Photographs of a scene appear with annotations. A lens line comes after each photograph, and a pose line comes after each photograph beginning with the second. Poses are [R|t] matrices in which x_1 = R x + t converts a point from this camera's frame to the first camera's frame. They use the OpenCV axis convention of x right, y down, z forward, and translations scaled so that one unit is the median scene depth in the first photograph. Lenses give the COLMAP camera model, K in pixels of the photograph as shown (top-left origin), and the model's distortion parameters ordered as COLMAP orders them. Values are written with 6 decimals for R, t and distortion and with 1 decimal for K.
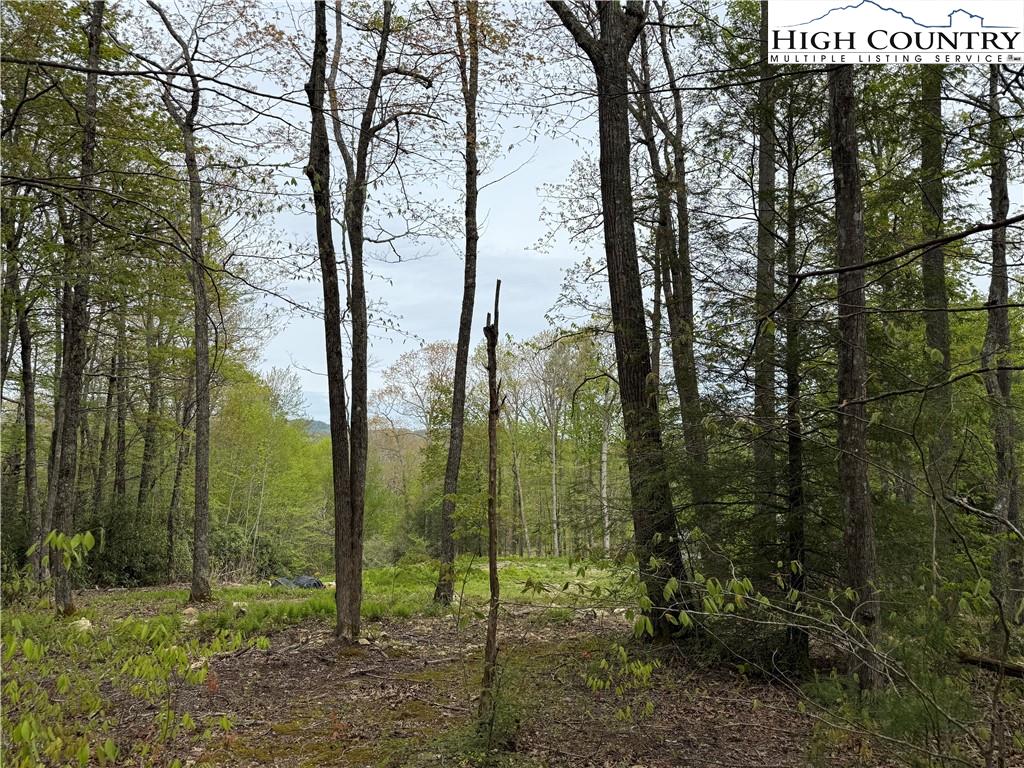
lens RADIAL K [[734.8, 0, 518.4], [0, 734.8, 386.6], [0, 0, 1]] dist [0.073162, -0.054084]
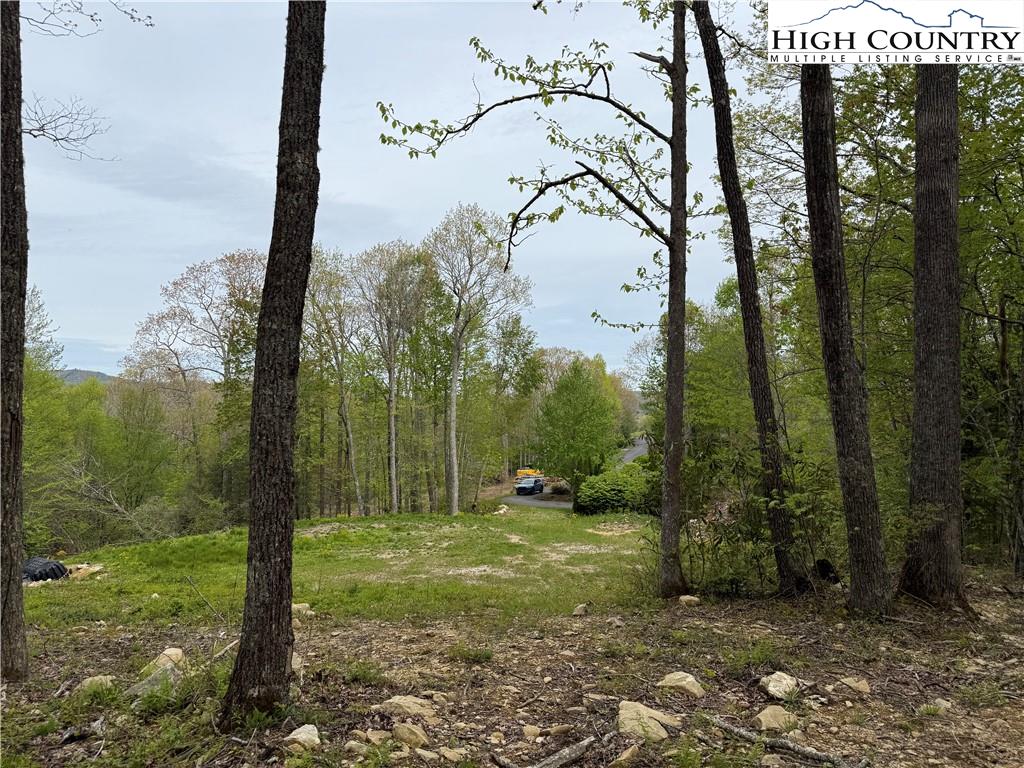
lens RADIAL K [[734.8, 0, 512.3], [0, 734.8, 379.6], [0, 0, 1]] dist [0.073162, -0.054084]
pose [[0.969887, 0.001620, 0.243551, -0.020273], [-0.014146, 0.998664, 0.049693, 0.034714], [-0.243145, -0.051642, 0.968614, 0.163139]]
